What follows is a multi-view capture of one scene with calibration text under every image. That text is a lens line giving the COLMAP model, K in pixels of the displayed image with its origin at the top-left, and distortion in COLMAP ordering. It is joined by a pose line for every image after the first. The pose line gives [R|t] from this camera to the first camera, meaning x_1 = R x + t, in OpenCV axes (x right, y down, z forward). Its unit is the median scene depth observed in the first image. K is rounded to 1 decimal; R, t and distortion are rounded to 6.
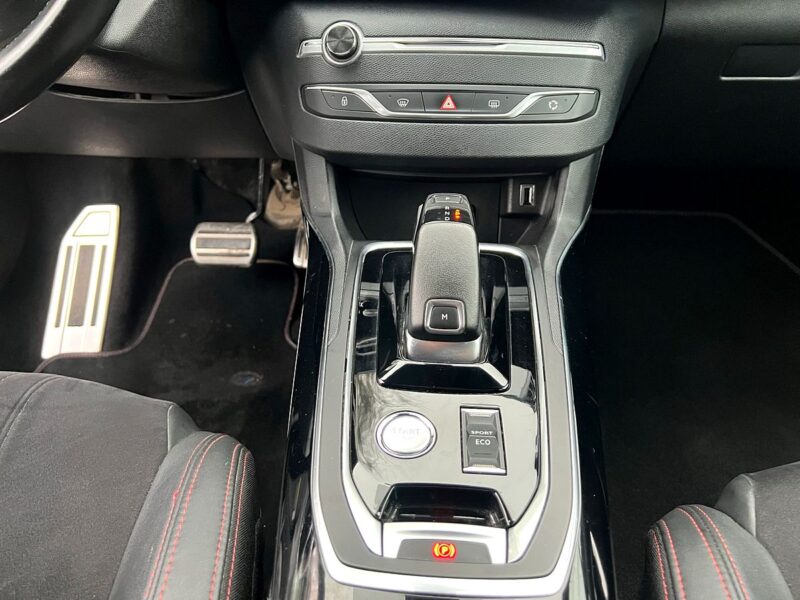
lens RADIAL K [[598.0, 0, 400.0], [0, 598.0, 300.0], [0, 0, 1]] dist [0.038849, -0.037690]
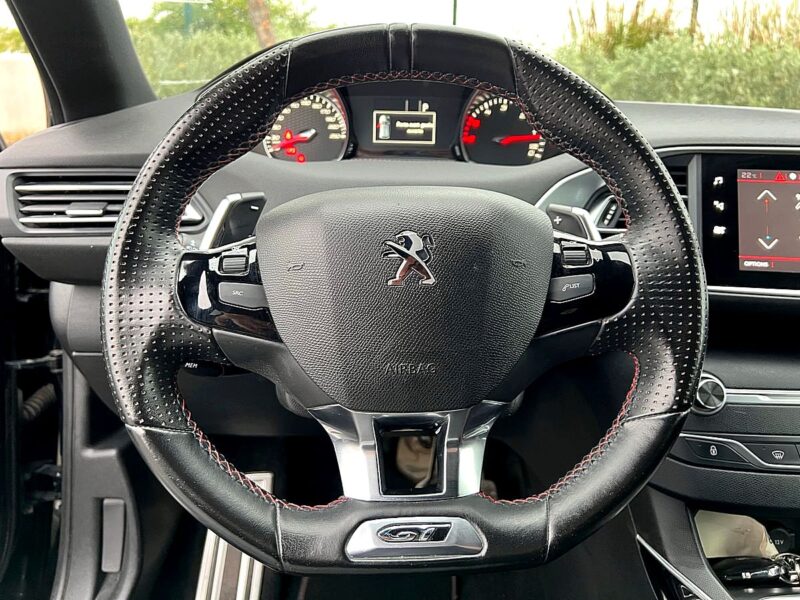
lens RADIAL K [[598.0, 0, 400.0], [0, 598.0, 300.0], [0, 0, 1]] dist [0.038849, -0.037690]
pose [[0.995506, 0.000471, 0.094700, -0.718282], [0.024236, 0.965418, -0.259579, -0.326177], [-0.091548, 0.260708, 0.961067, 0.006380]]
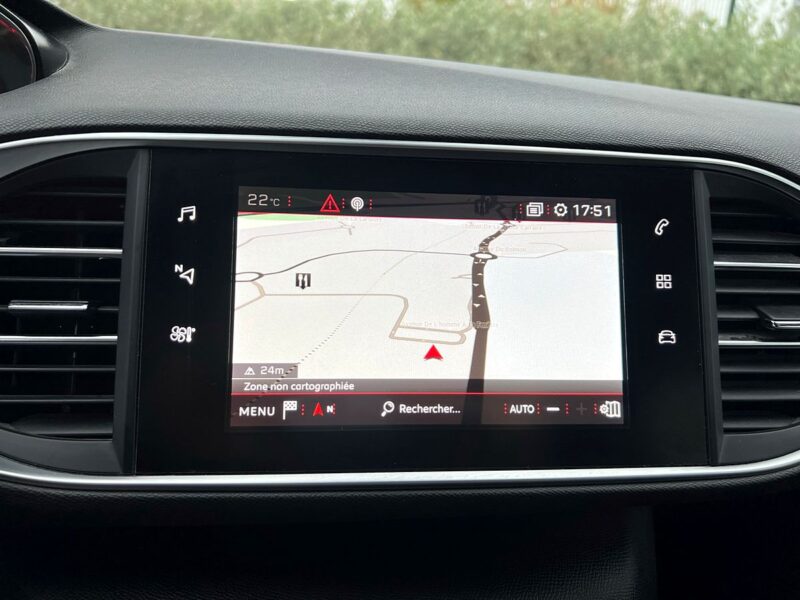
lens RADIAL K [[598.0, 0, 400.0], [0, 598.0, 300.0], [0, 0, 1]] dist [0.038849, -0.037690]
pose [[0.948869, -0.051289, 0.311477, -0.045526], [0.112952, 0.976549, -0.183288, -0.629380], [-0.294772, 0.209098, 0.932410, 0.468366]]
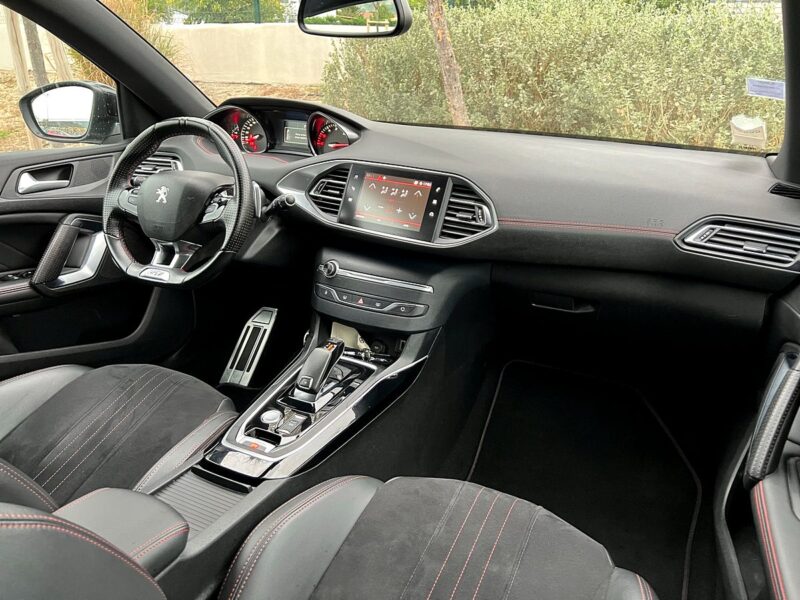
lens RADIAL K [[609.0, 0, 421.4], [0, 609.0, 302.7], [0, 0, 1]] dist [0.081860, -0.037464]
pose [[0.925936, 0.162382, -0.340990, 1.094668], [-0.217405, 0.967432, -0.129653, -0.059824], [0.308831, 0.194183, 0.931083, -1.134310]]
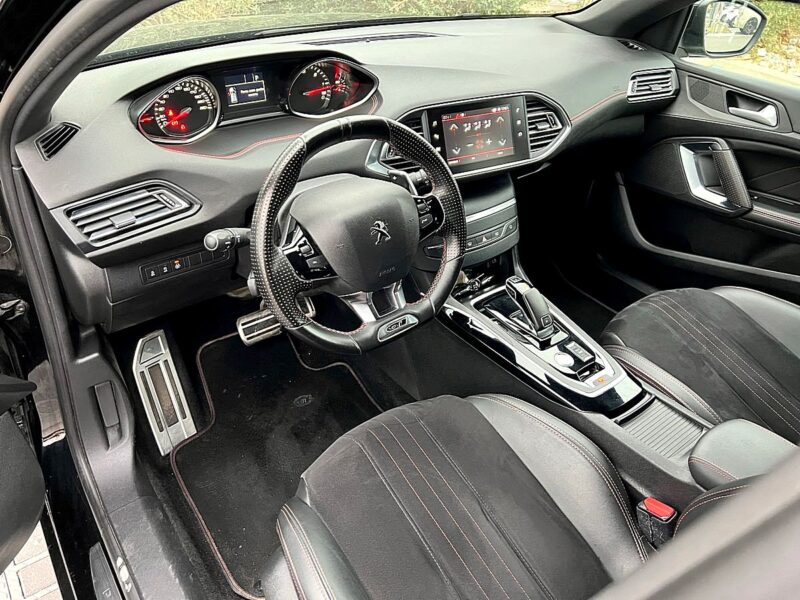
lens RADIAL K [[598.0, 0, 400.0], [0, 598.0, 300.0], [0, 0, 1]] dist [0.038849, -0.037690]
pose [[0.751282, -0.355709, 0.555919, -1.586579], [0.289709, 0.934578, 0.206477, -0.682060], [-0.592996, 0.005932, 0.805184, -0.745510]]
